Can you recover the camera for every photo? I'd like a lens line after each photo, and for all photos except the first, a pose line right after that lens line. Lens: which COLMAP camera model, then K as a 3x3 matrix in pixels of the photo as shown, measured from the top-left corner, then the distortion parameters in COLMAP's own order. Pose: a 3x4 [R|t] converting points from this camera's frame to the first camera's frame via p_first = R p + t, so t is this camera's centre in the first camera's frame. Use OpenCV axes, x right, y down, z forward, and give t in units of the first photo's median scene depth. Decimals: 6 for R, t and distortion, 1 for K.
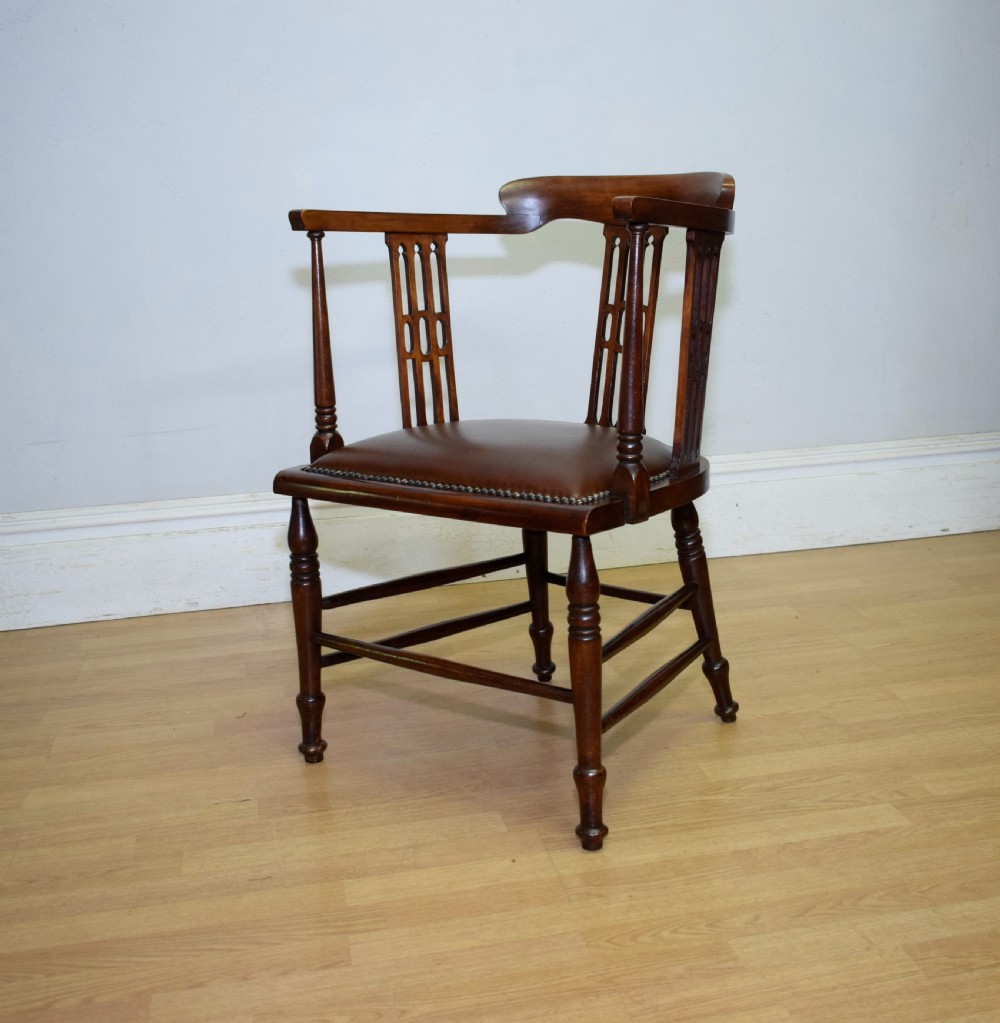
lens RADIAL K [[1380.7, 0, 537.2], [0, 1380.7, 516.0], [0, 0, 1]] dist [-0.024728, -0.002407]
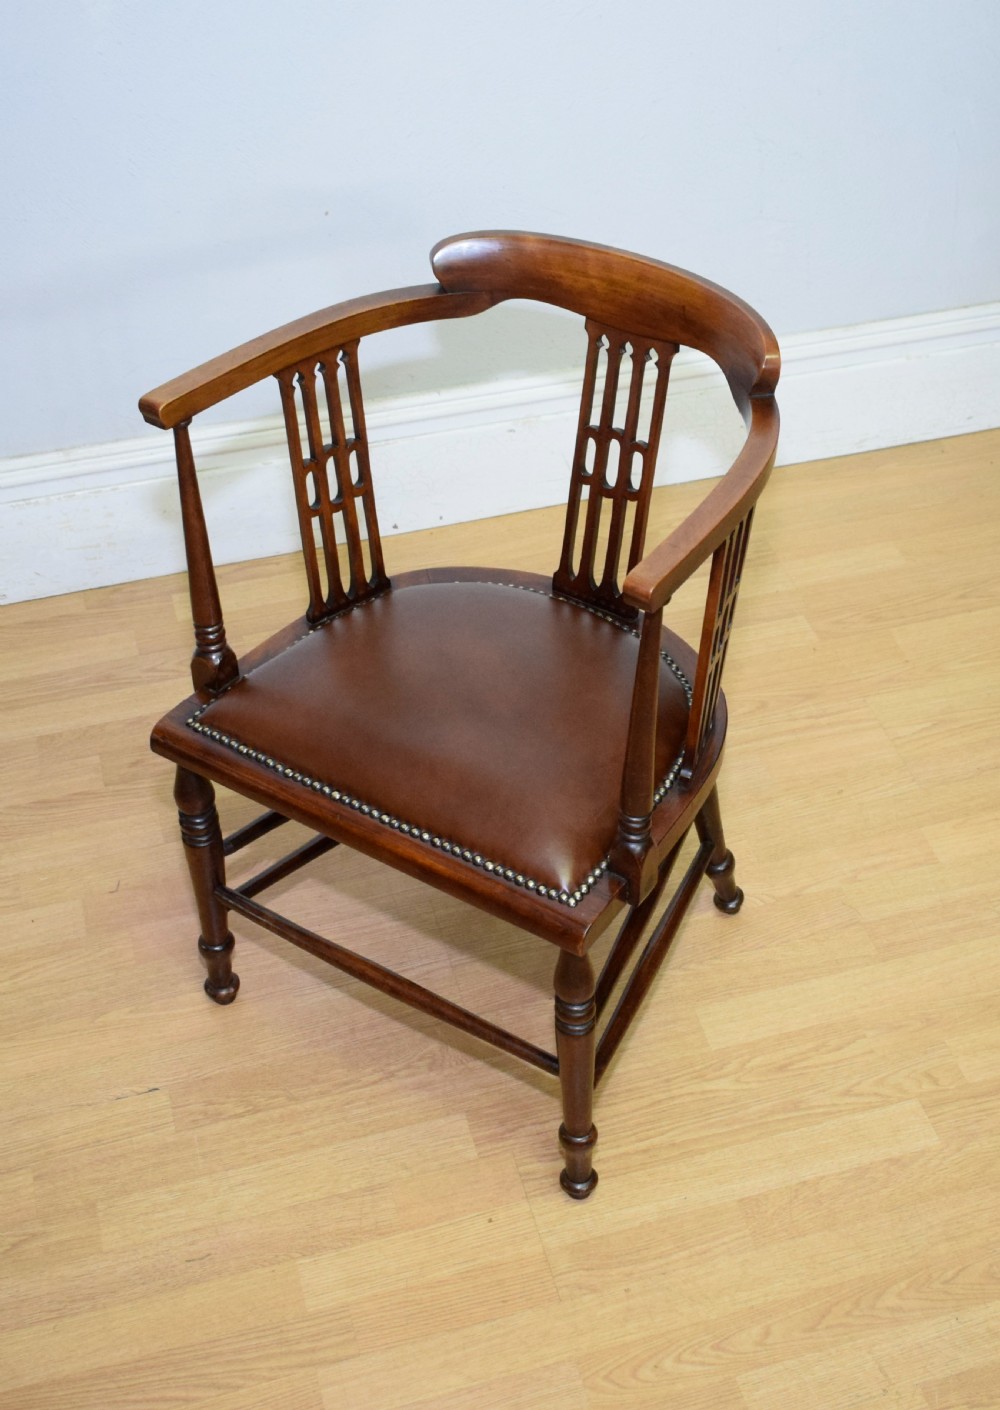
lens RADIAL K [[1940.3, 0, 605.0], [0, 1940.3, 708.9], [0, 0, 1]] dist [-0.020045, -0.009136]
pose [[0.994785, -0.031850, 0.096892, -0.051040], [-0.016052, 0.889259, 0.457122, -0.572405], [-0.100721, -0.456294, 0.884110, 0.053784]]
